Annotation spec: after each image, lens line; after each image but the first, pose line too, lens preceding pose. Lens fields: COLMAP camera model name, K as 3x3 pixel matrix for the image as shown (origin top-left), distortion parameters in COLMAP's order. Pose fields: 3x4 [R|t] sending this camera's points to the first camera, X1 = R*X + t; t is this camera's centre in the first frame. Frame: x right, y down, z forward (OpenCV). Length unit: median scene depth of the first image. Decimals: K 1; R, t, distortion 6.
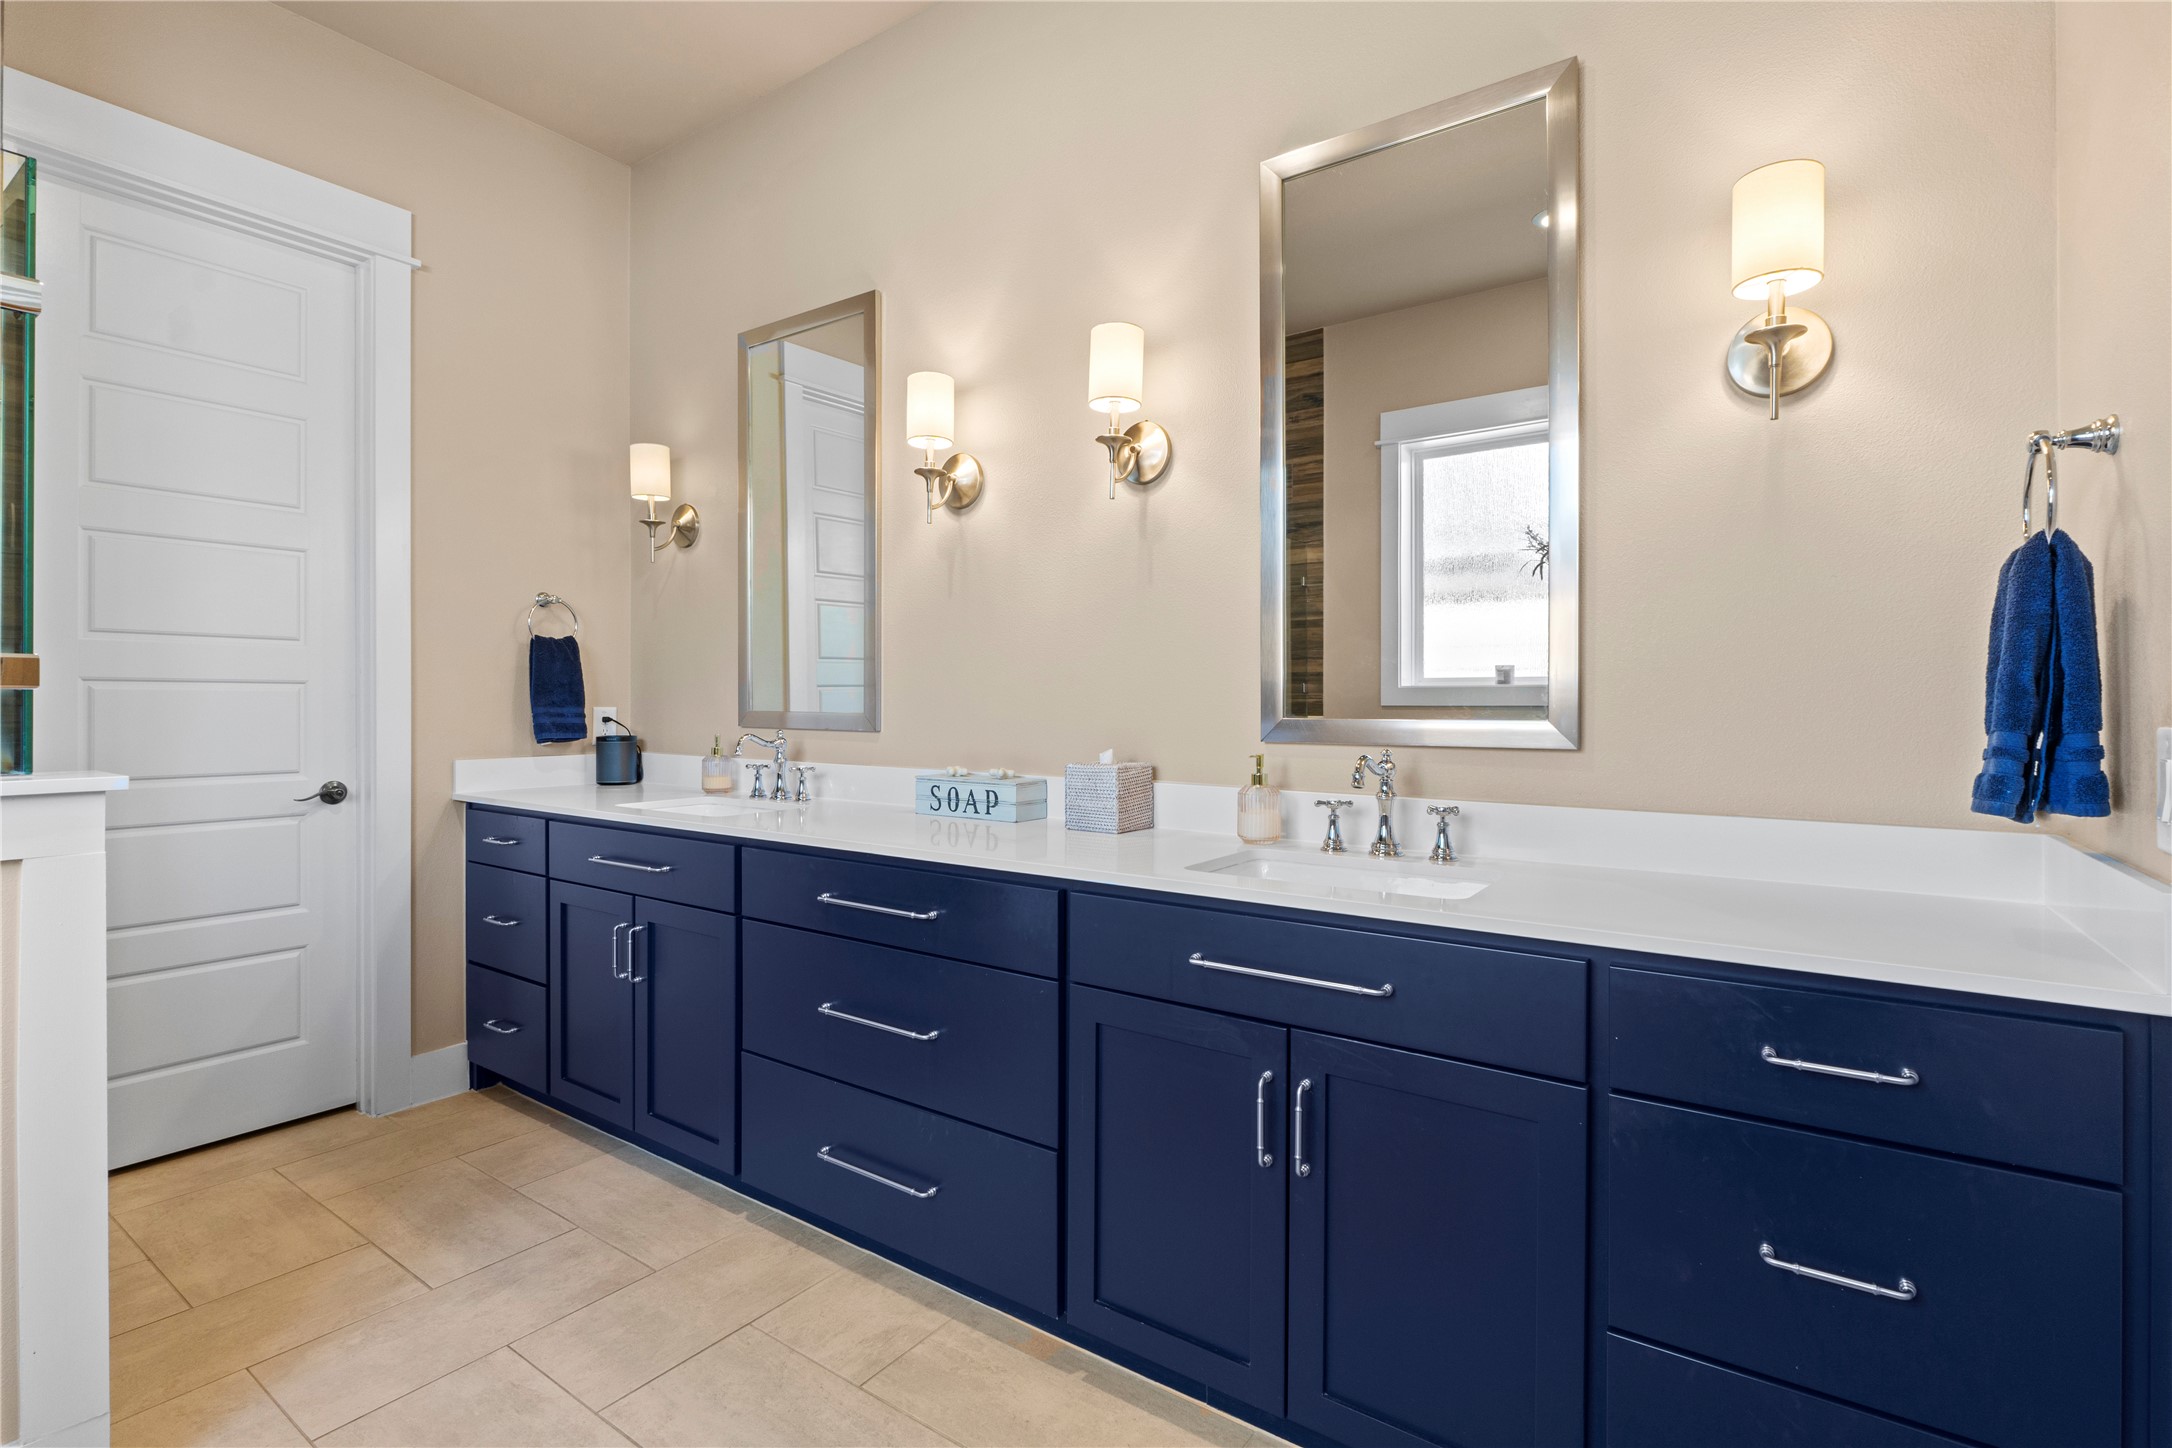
lens RADIAL K [[1020.0, 0, 1078.5], [0, 1020.0, 672.3], [0, 0, 1]] dist [-0.003054, -0.000214]
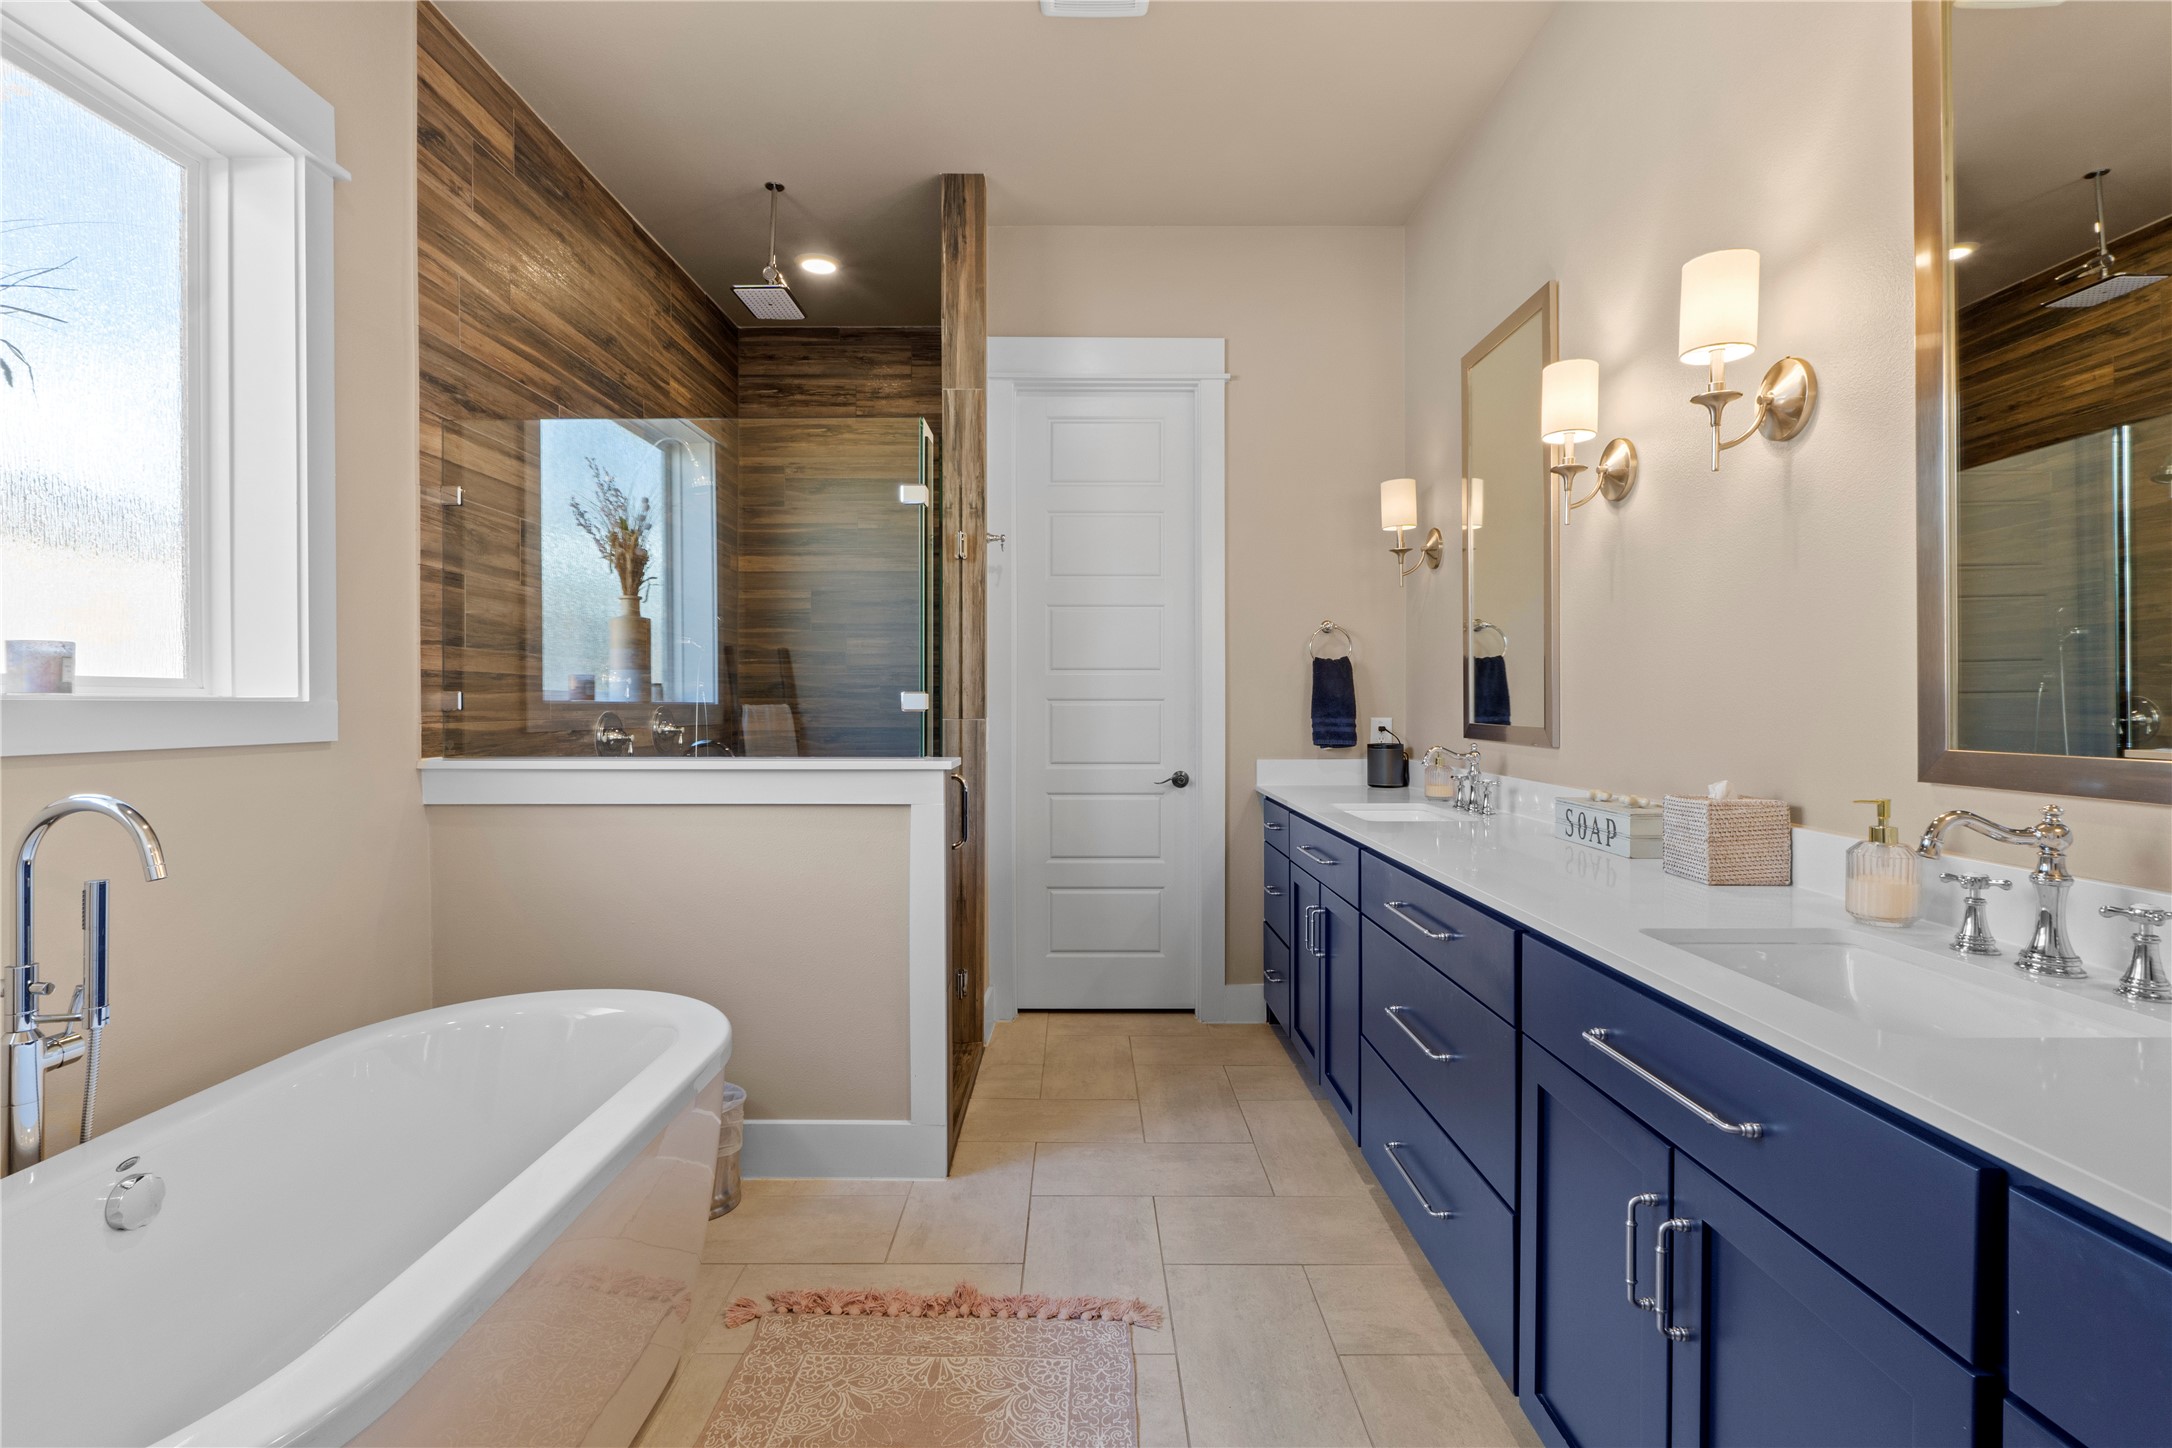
lens RADIAL K [[1020.0, 0, 1078.5], [0, 1020.0, 672.3], [0, 0, 1]] dist [-0.003054, -0.000214]
pose [[0.572767, -0.027643, -0.819252, 0.371335], [0.026002, 0.999541, -0.015548, -0.010009], [0.819306, -0.012397, 0.573223, 0.112561]]
